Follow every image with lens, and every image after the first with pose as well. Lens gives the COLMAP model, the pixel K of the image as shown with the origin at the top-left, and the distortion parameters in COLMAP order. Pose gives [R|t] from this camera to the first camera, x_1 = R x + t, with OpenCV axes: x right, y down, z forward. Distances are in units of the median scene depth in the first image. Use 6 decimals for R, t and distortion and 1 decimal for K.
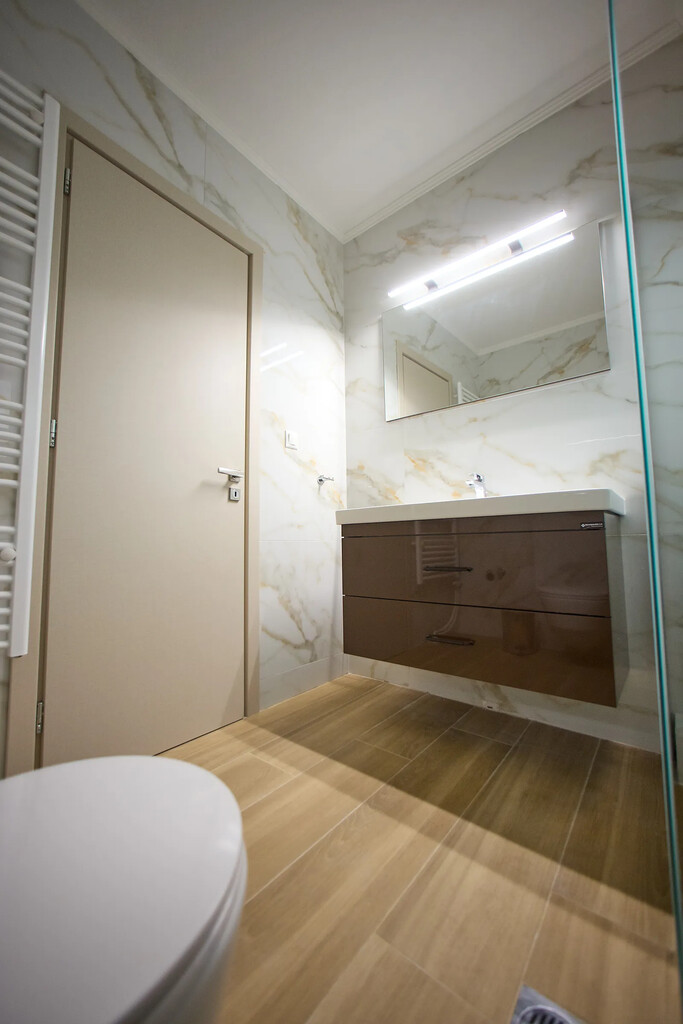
lens RADIAL K [[410.7, 0, 340.7], [0, 410.7, 513.6], [0, 0, 1]] dist [-0.009405, 0.006842]
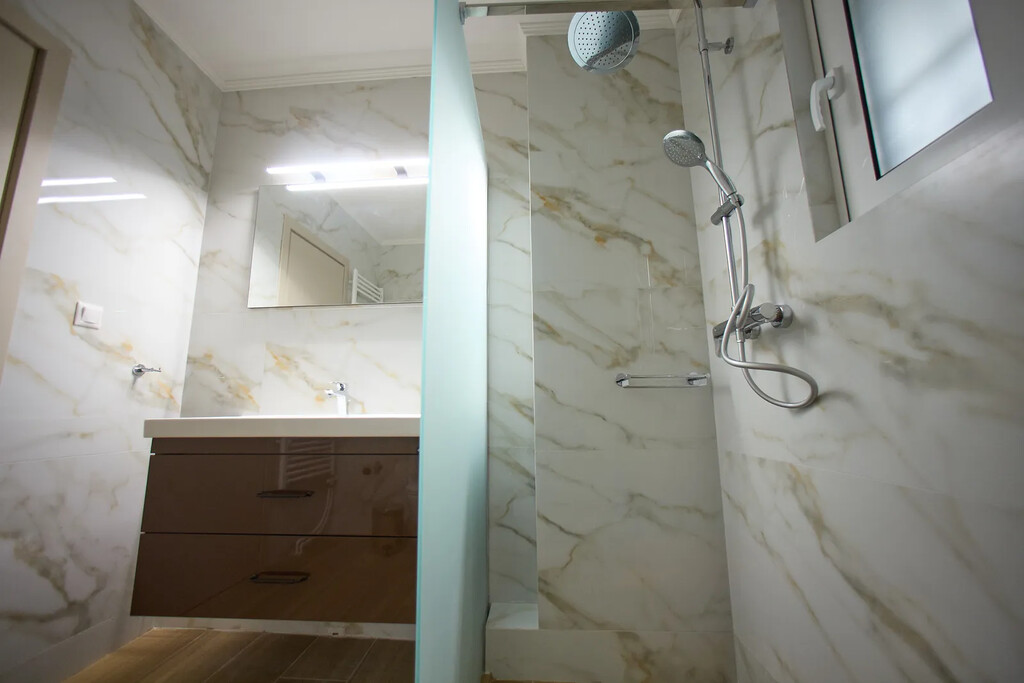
lens RADIAL K [[410.7, 0, 511.8], [0, 410.7, 342.6], [0, 0, 1]] dist [-0.009405, 0.006842]
pose [[0.819161, 0.099359, 0.564892, 0.084840], [-0.045026, 0.992982, -0.109363, -0.080115], [-0.571794, 0.064151, 0.817886, -0.022858]]
